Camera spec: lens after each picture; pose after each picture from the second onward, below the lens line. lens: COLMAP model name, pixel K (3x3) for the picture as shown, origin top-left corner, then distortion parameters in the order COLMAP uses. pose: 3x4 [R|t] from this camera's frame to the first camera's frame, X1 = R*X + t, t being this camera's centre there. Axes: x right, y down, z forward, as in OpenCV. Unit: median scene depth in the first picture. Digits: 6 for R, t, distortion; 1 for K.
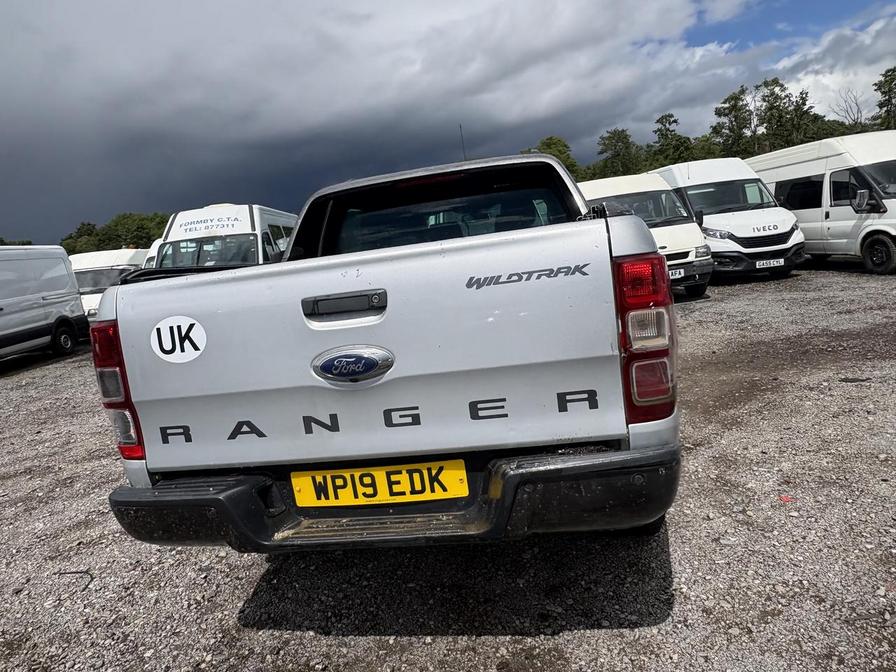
lens RADIAL K [[573.7, 0, 451.2], [0, 573.7, 331.9], [0, 0, 1]] dist [0.006821, 0.000325]
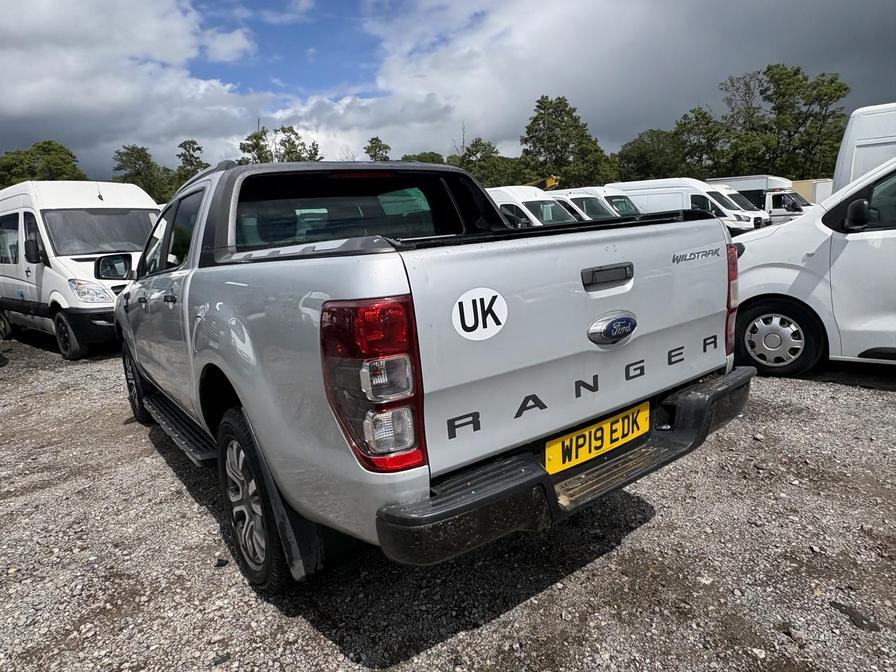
lens RADIAL K [[573.7, 0, 445.3], [0, 573.7, 340.8], [0, 0, 1]] dist [0.006821, 0.000325]
pose [[0.703631, -0.061827, 0.707871, -0.190882], [0.086691, 0.996235, 0.000841, 0.008144], [-0.705257, 0.060774, 0.706342, 0.067372]]
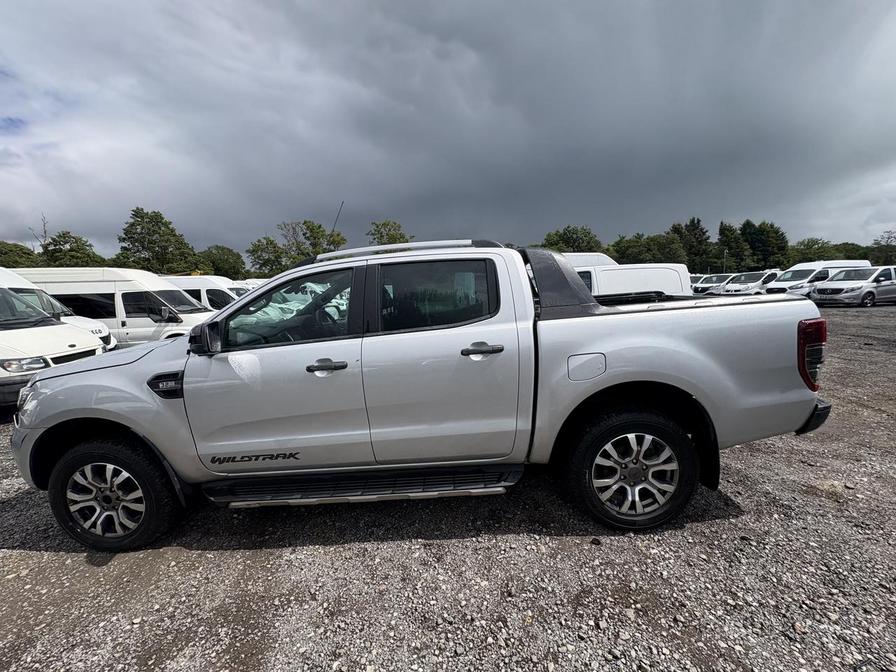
lens RADIAL K [[358.3, 0, 449.0], [0, 358.3, 337.3], [0, 0, 1]] dist [0.000420, -0.000150]
pose [[-0.123850, 0.002578, 0.992298, -0.275342], [0.204898, 0.978512, 0.023031, -0.036675], [-0.970916, 0.206172, -0.121717, 0.381580]]
